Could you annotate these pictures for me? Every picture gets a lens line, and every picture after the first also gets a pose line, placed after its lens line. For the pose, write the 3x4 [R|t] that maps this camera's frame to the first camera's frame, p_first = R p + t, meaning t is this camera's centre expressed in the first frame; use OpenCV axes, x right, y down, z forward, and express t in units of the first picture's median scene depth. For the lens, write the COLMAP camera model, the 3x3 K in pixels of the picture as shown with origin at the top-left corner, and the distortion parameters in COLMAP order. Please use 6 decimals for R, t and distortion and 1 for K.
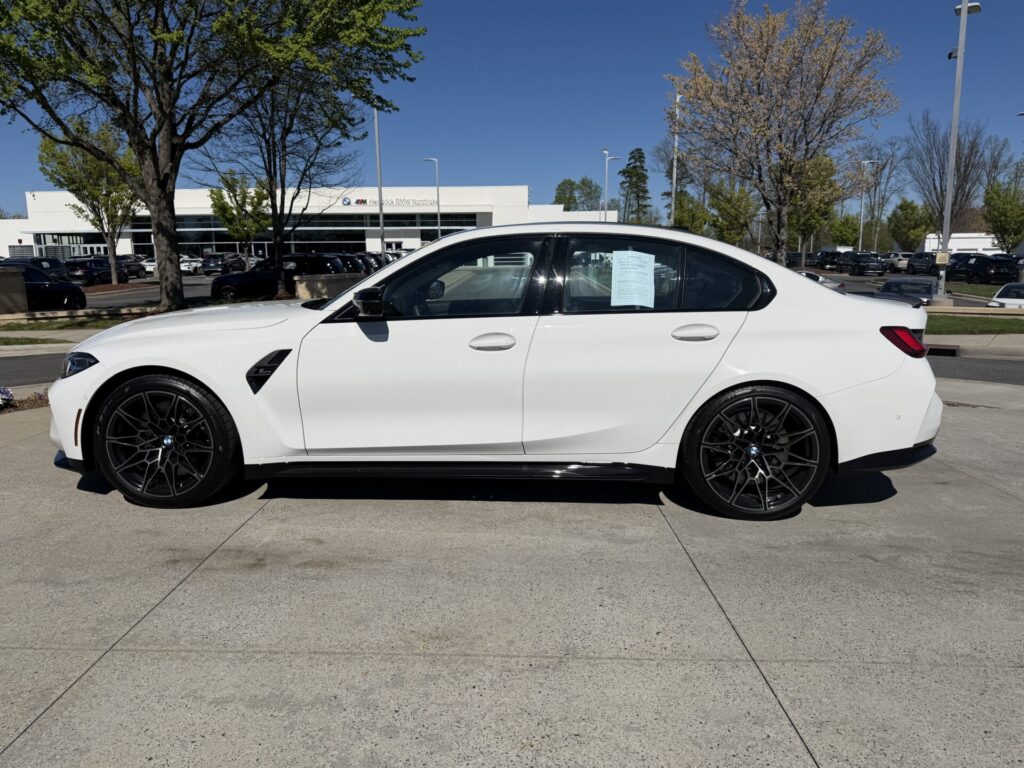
lens RADIAL K [[720.8, 0, 512.0], [0, 720.8, 384.0], [0, 0, 1]] dist [0.005614, -0.000693]
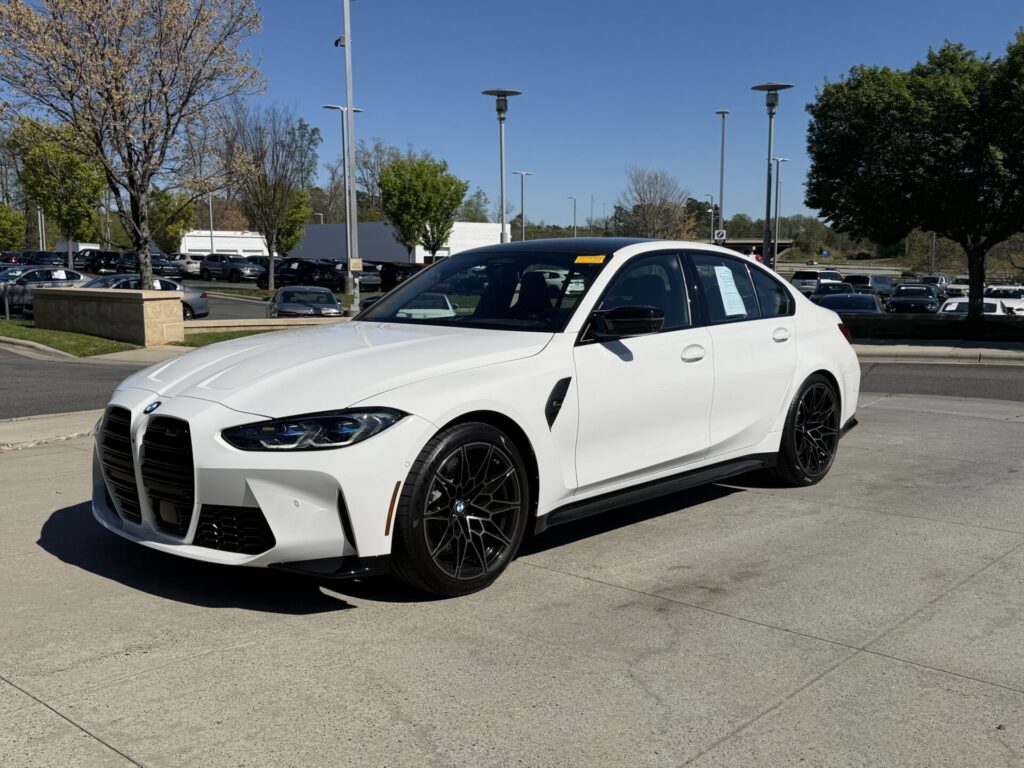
lens RADIAL K [[972.2, 0, 512.0], [0, 972.2, 384.0], [0, 0, 1]] dist [0.141377, -0.297049]
pose [[0.662909, -0.085815, 0.743766, -1.247342], [0.120050, 0.992739, 0.007543, -0.056201], [-0.739013, 0.084289, 0.668398, 0.247496]]
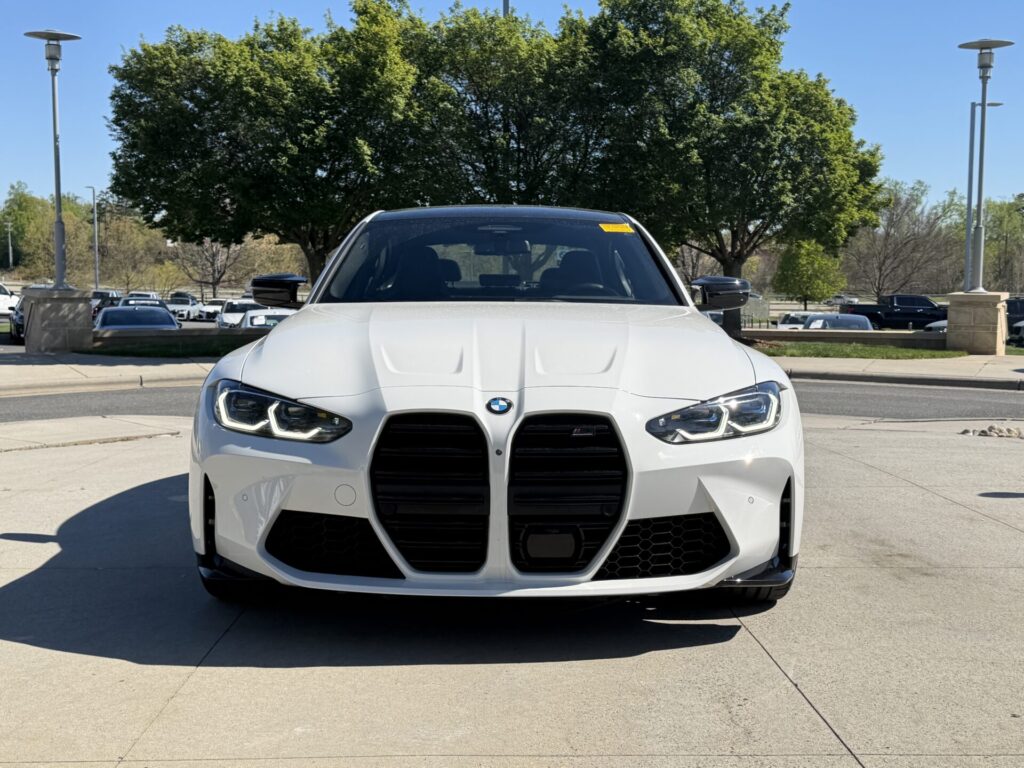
lens RADIAL K [[1287.3, 0, 512.0], [0, 1287.3, 384.0], [0, 0, 1]] dist [0.012203, -0.024576]
pose [[-0.041964, -0.071287, 0.996573, -1.712453], [0.154127, 0.985050, 0.076953, -0.161892], [-0.987159, 0.156828, -0.030349, 1.282293]]
